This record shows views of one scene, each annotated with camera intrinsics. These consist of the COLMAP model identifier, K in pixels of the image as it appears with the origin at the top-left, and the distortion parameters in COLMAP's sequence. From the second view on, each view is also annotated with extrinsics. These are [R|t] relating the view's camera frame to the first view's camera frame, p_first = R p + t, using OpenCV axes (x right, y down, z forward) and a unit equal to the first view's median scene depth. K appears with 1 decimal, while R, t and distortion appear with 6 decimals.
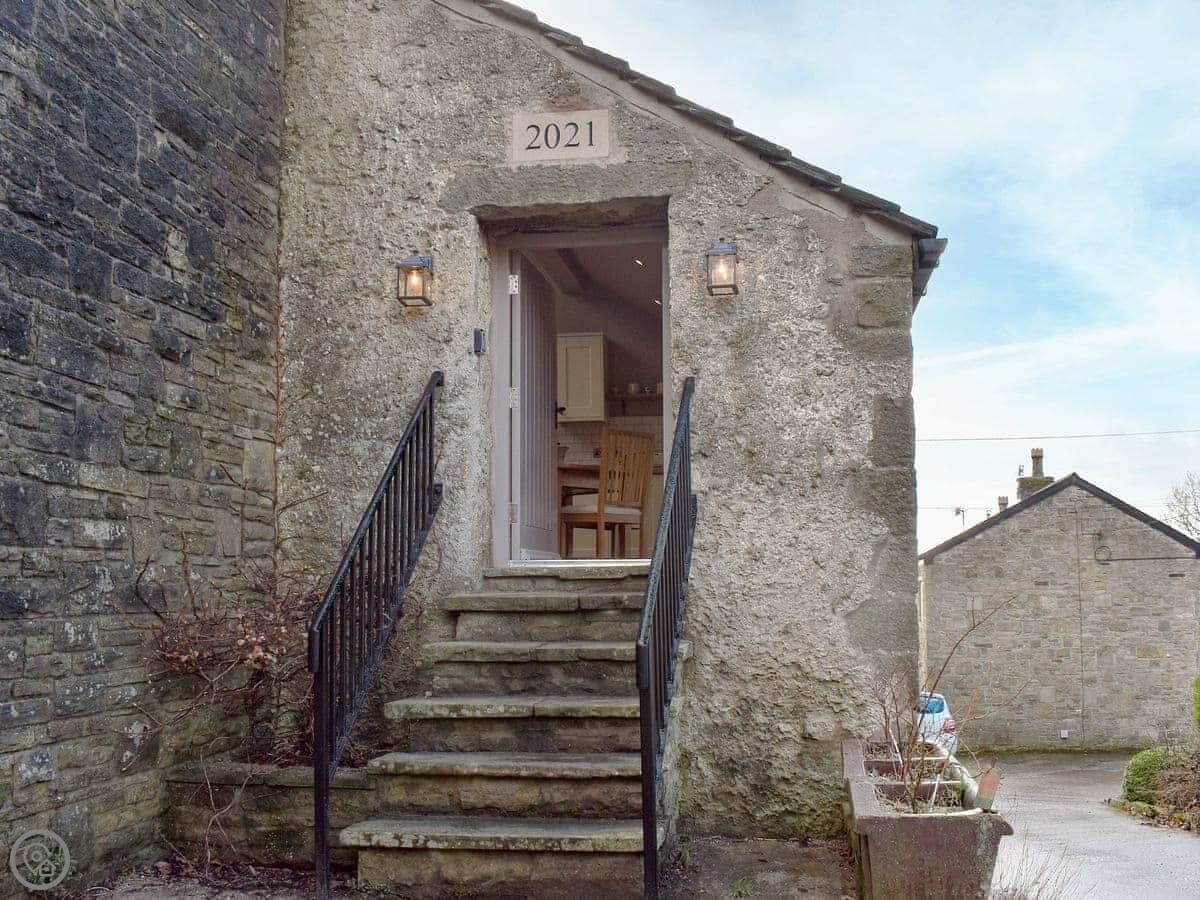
lens RADIAL K [[1113.6, 0, 602.1], [0, 1113.6, 450.2], [0, 0, 1]] dist [-0.086351, 0.000000]
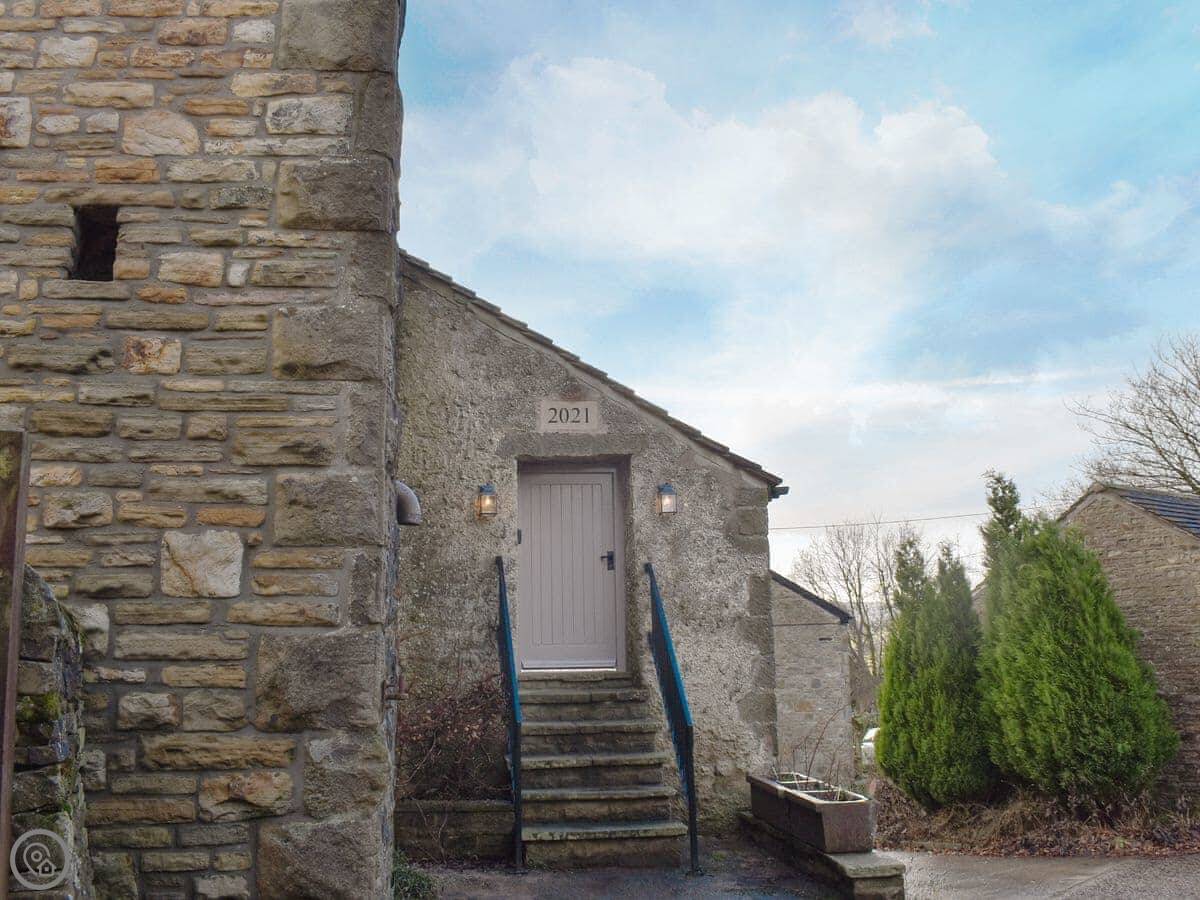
lens RADIAL K [[874.2, 0, 597.0], [0, 874.2, 453.2], [0, 0, 1]] dist [-0.053154, -0.002661]
pose [[0.979910, 0.036654, 0.196045, -0.267481], [-0.014188, 0.993288, -0.114796, -0.076460], [-0.198937, 0.109708, 0.973852, -0.322499]]
